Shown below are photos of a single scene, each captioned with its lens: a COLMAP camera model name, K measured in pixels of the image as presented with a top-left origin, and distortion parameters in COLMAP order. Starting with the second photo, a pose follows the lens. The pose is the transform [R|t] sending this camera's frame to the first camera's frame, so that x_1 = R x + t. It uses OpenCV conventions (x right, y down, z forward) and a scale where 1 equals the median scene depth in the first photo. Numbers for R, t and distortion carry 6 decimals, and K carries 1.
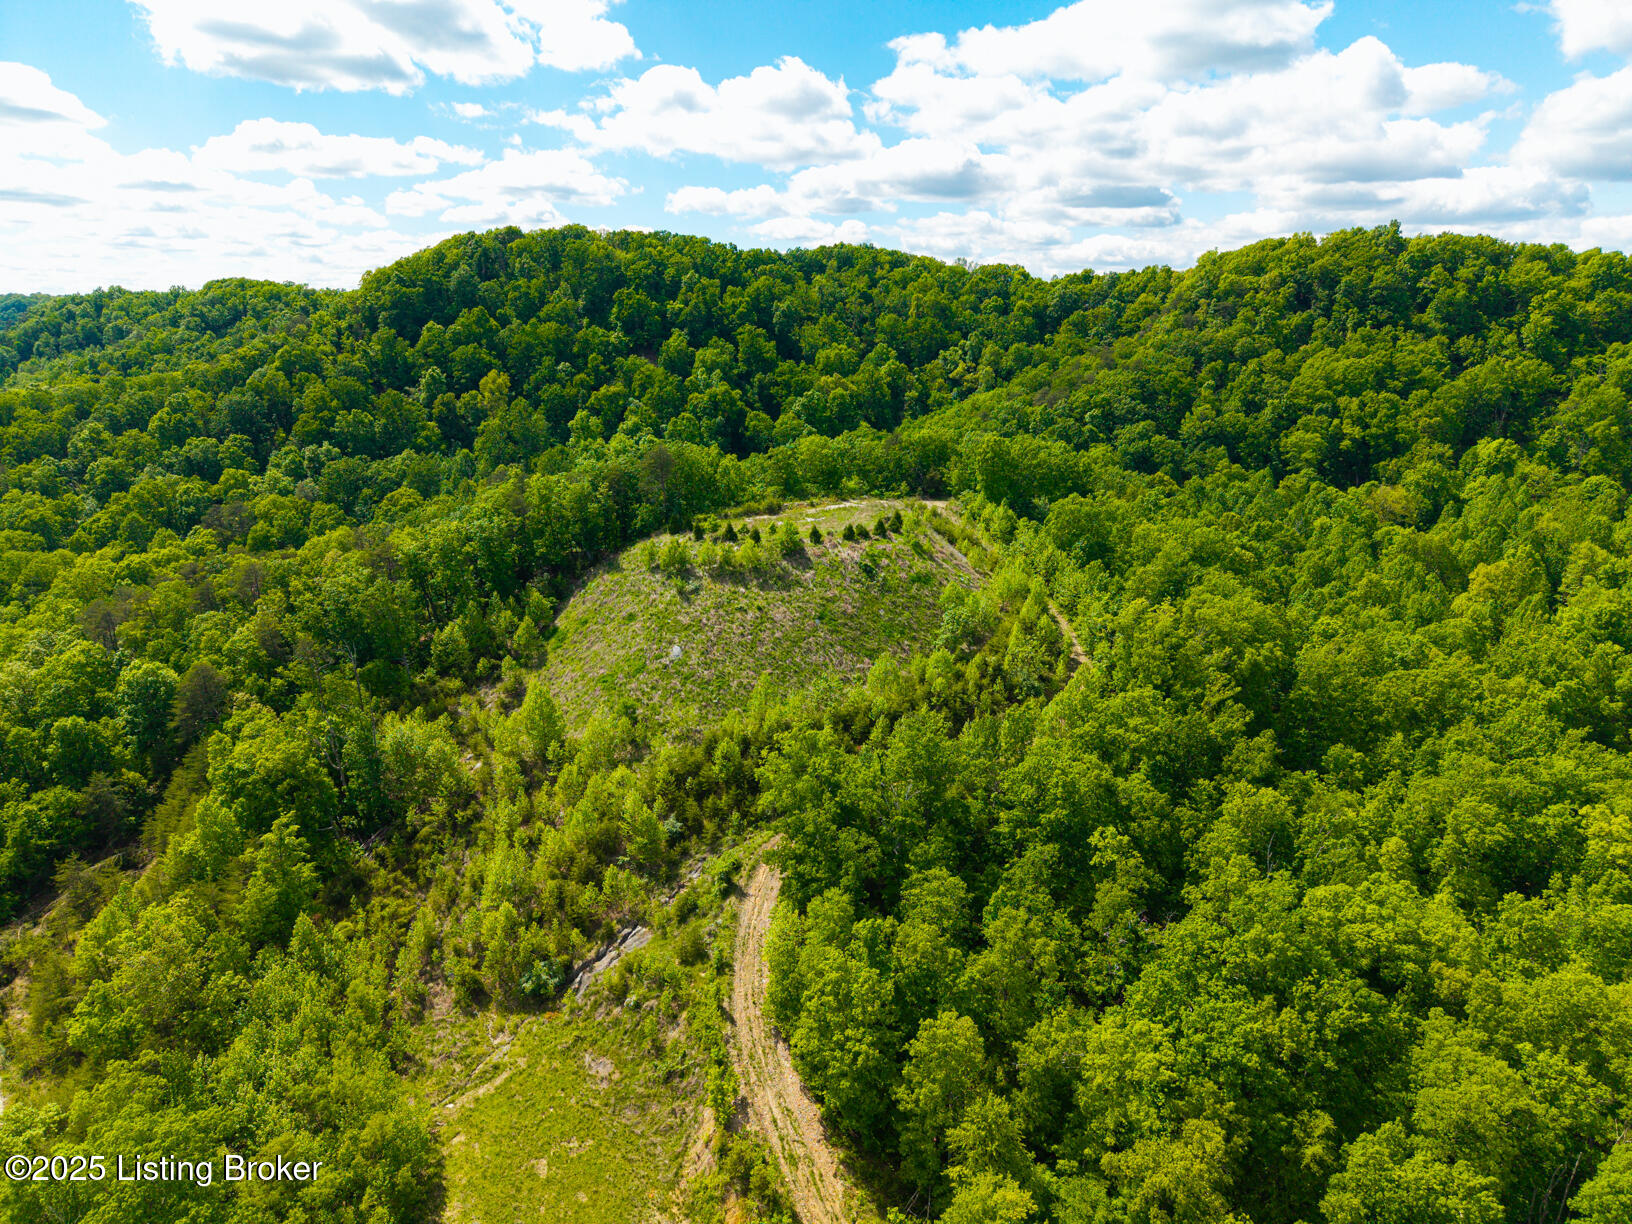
lens RADIAL K [[1094.9, 0, 817.7], [0, 1094.9, 613.5], [0, 0, 1]] dist [0.013539, -0.009879]
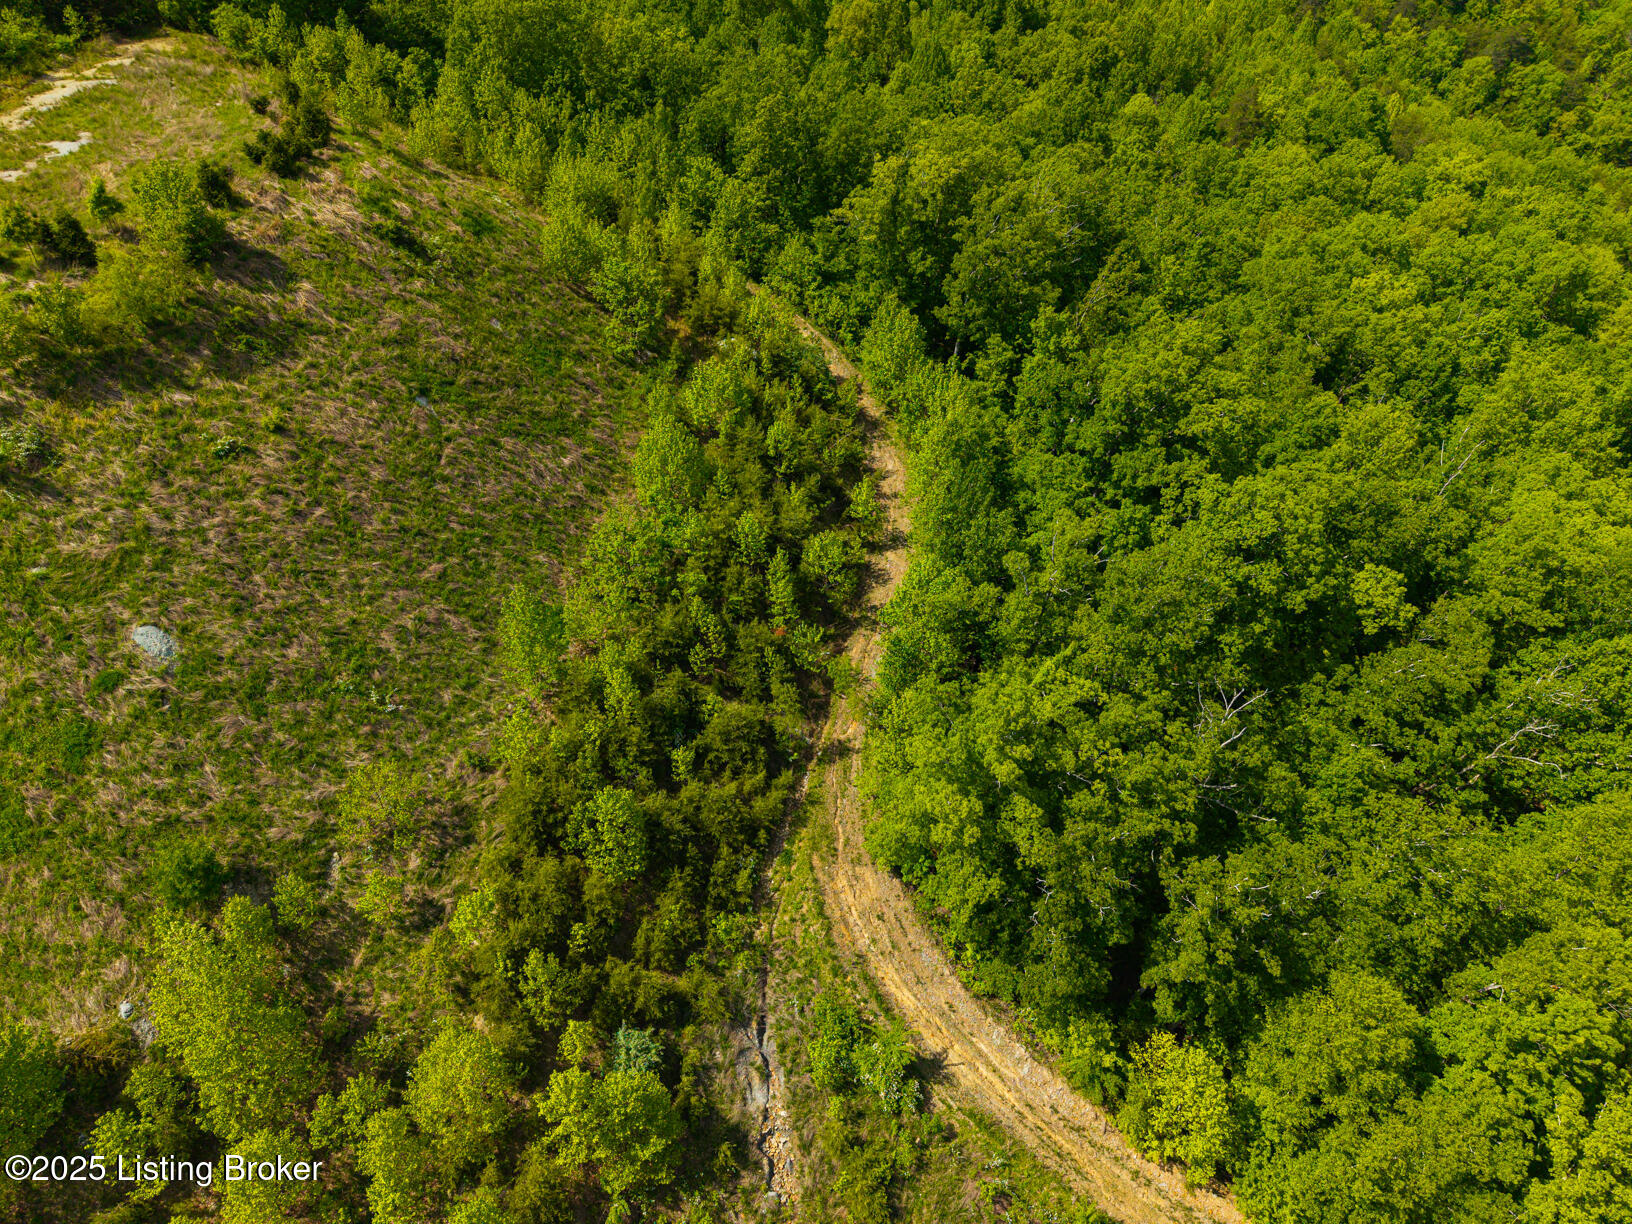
lens RADIAL K [[1100.0, 0, 811.5], [0, 1100.0, 615.2], [0, 0, 1]] dist [-0.005902, -0.000430]
pose [[0.582670, -0.512197, 0.630991, -0.121804], [0.204091, 0.843743, 0.496432, -0.056583], [-0.786665, -0.160476, 0.596158, 0.340264]]
